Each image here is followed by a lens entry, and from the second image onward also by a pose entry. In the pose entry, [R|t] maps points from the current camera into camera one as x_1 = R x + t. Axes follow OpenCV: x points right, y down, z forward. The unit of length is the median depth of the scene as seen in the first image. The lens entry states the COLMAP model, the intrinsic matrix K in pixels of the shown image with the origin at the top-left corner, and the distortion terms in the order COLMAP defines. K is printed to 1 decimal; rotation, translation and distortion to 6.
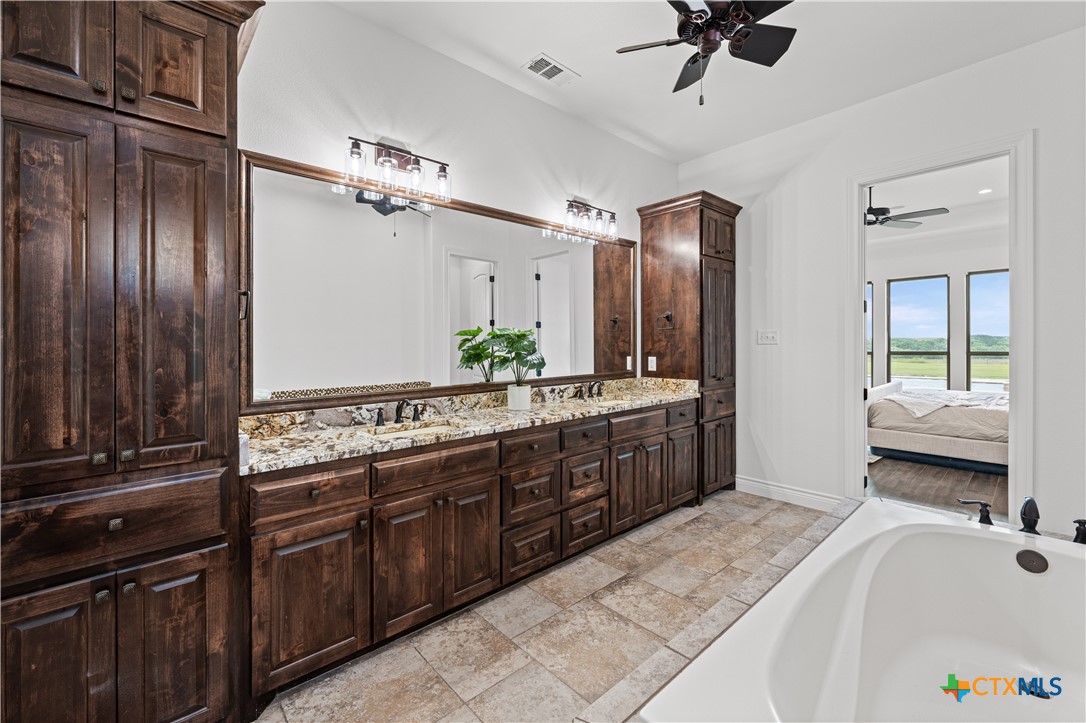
lens RADIAL K [[447.5, 0, 543.0], [0, 447.5, 353.6], [0, 0, 1]] dist [-0.003140, -0.000208]
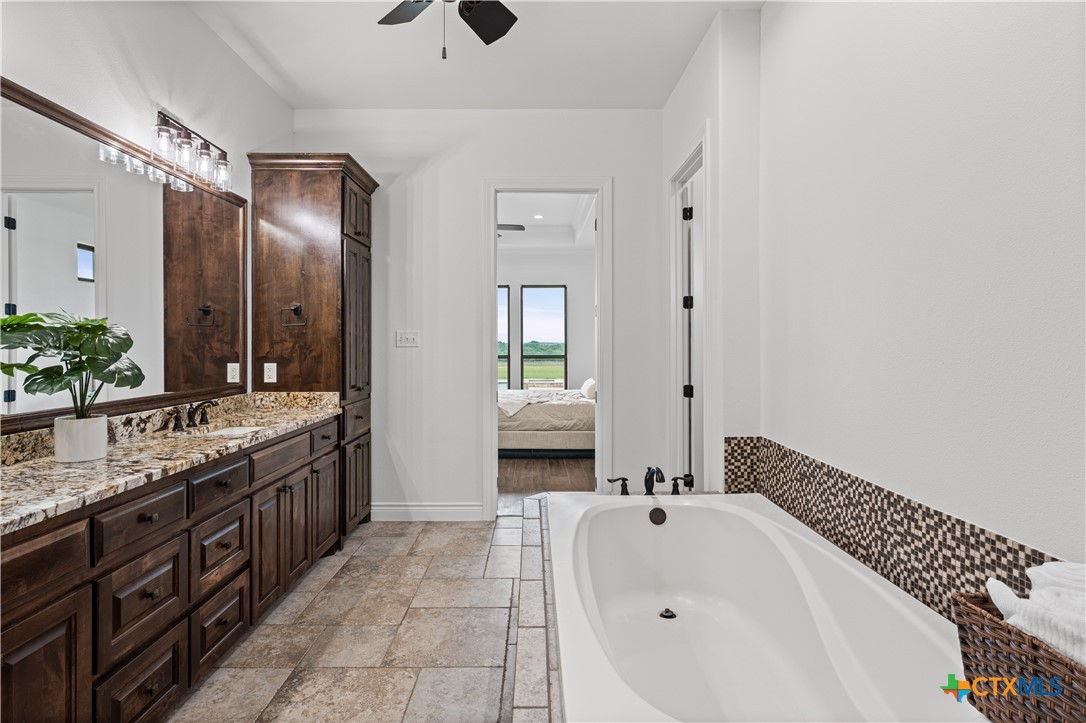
lens RADIAL K [[549.1, 0, 542.6], [0, 549.1, 357.6], [0, 0, 1]] dist [-0.001214, 0.000179]
pose [[0.664208, -0.006654, 0.747518, -0.148540], [0.009280, 0.999957, 0.000656, 0.001923], [-0.747490, 0.006501, 0.664241, 0.093693]]
